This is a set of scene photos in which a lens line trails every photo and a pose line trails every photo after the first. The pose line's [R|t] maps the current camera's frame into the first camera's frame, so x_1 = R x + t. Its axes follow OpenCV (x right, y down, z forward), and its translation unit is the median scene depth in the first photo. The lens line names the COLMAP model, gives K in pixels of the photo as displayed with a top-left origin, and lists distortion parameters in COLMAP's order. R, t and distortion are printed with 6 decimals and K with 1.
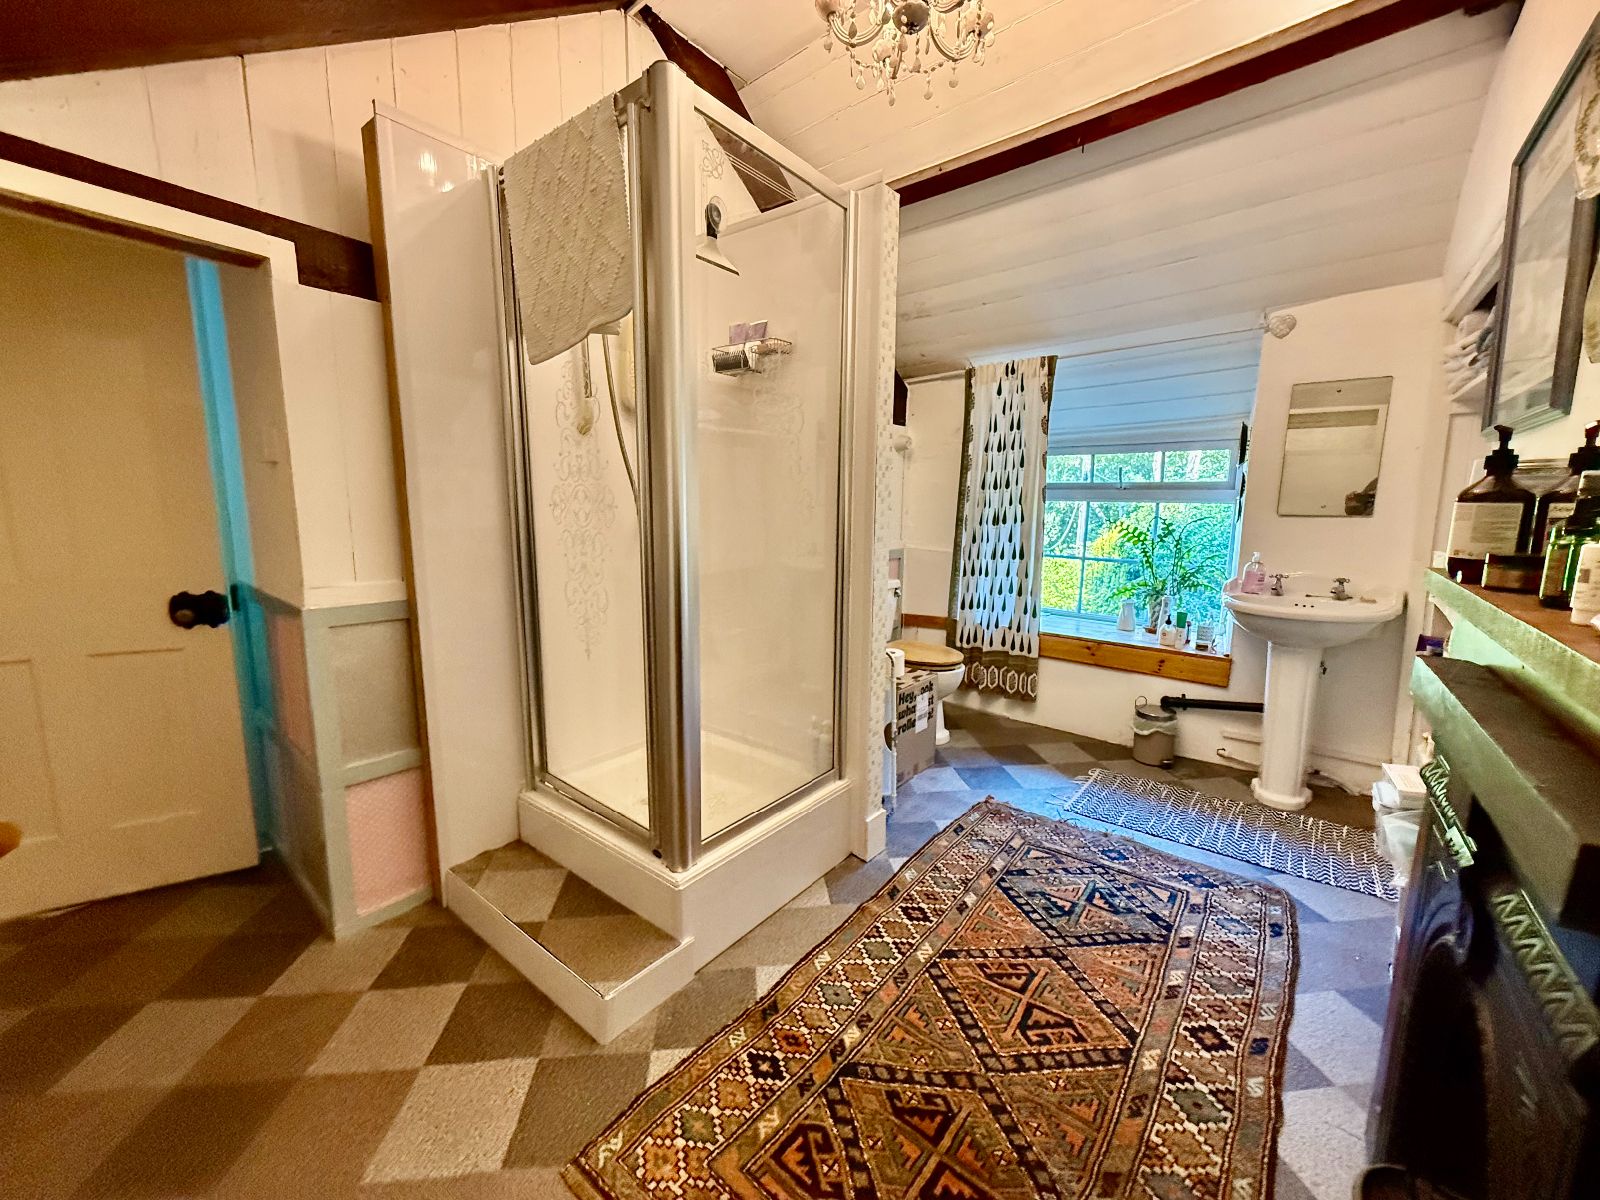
lens RADIAL K [[634.8, 0, 802.1], [0, 634.8, 599.7], [0, 0, 1]] dist [0.000404, -0.000423]
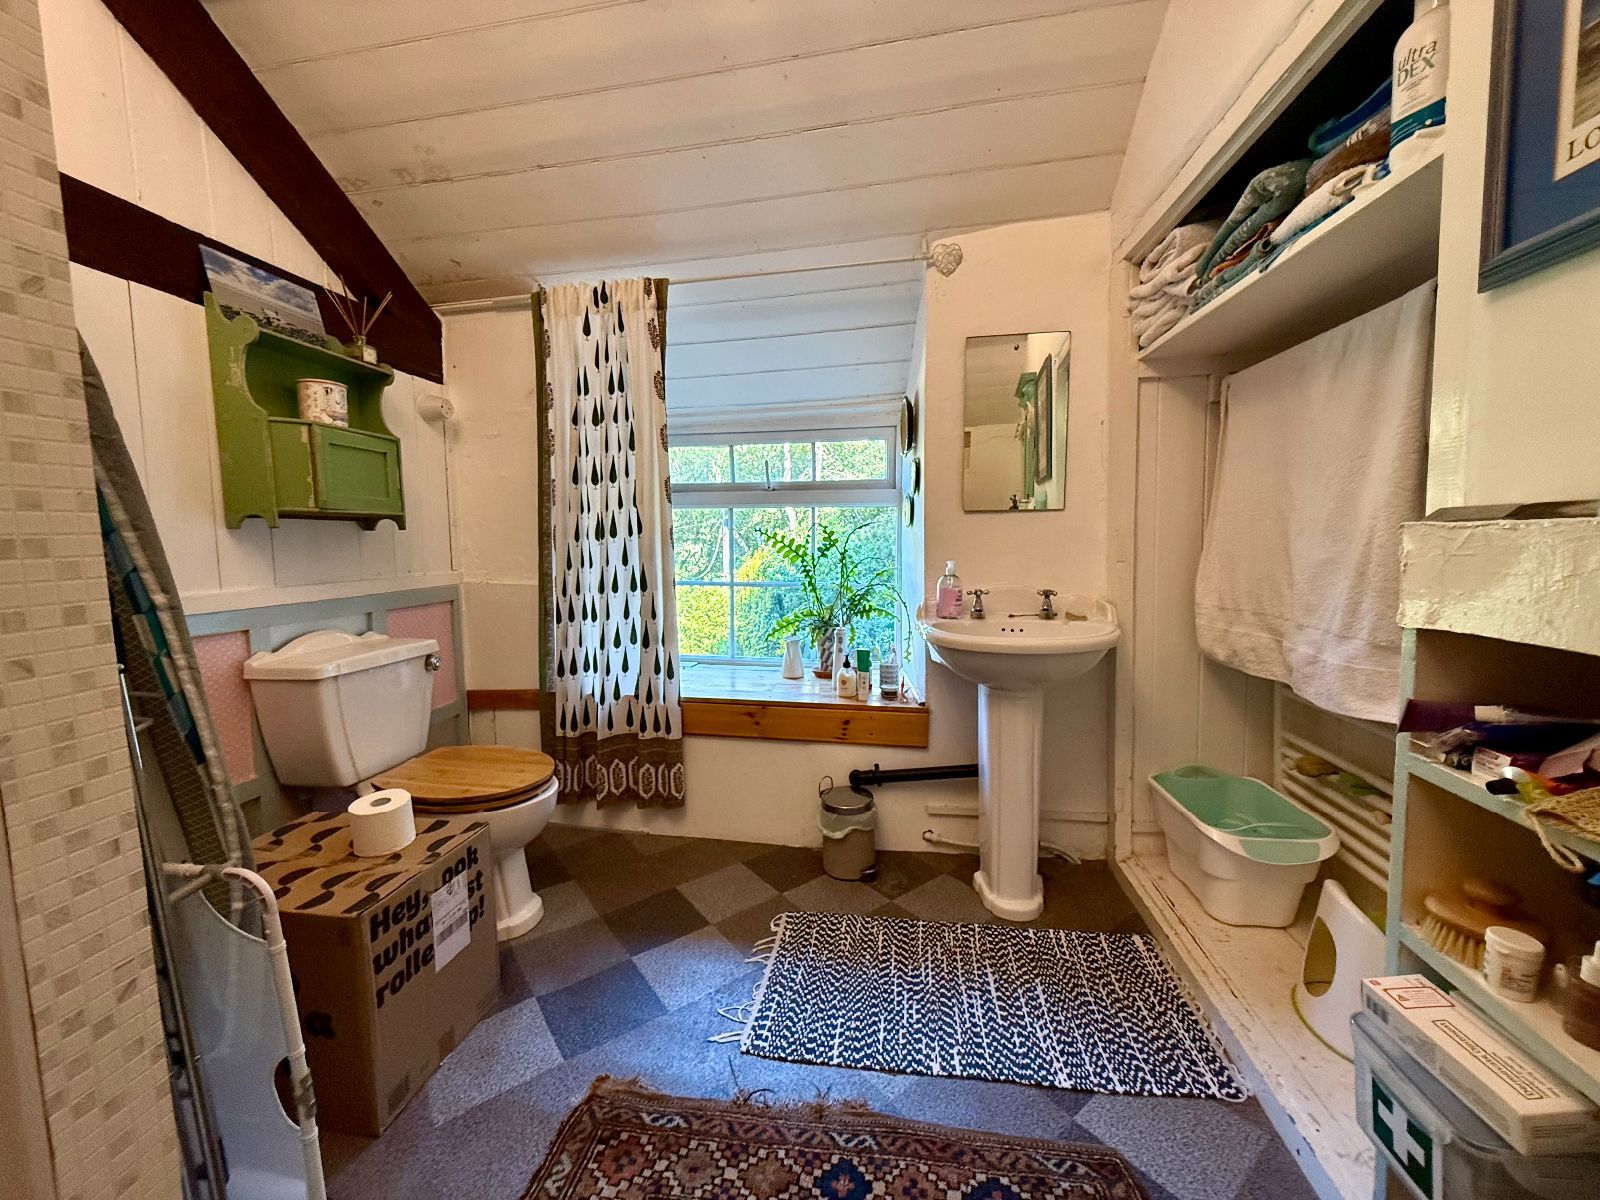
lens RADIAL K [[634.8, 0, 800.4], [0, 634.8, 598.1], [0, 0, 1]] dist [0.000404, -0.000423]
pose [[0.863520, -0.065097, 0.500095, 0.200422], [0.092757, 0.995218, -0.030617, -0.026520], [-0.495710, 0.072826, 0.865429, 0.454577]]
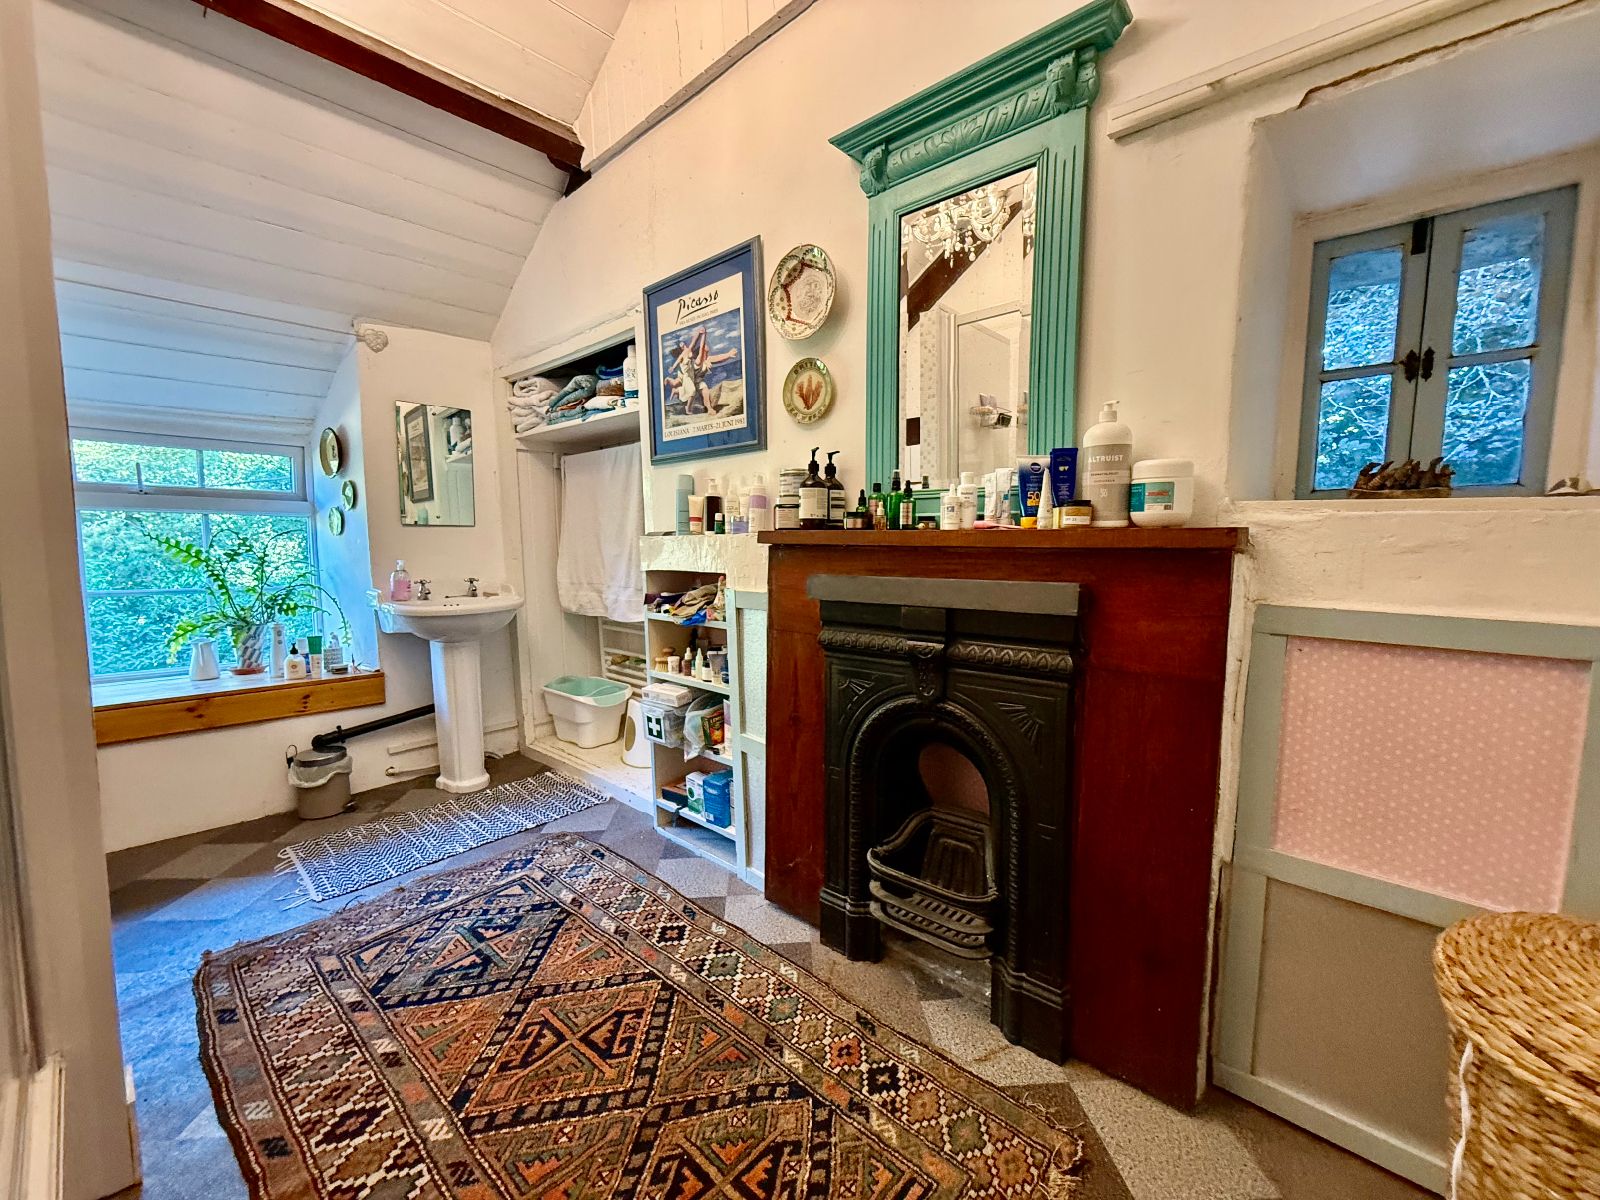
lens RADIAL K [[634.8, 0, 803.5], [0, 634.8, 599.2], [0, 0, 1]] dist [0.000404, -0.000423]
pose [[0.049765, -0.091003, 0.994606, -0.258702], [0.154677, 0.984528, 0.082342, 0.002479], [-0.986711, 0.149745, 0.063071, 0.308119]]
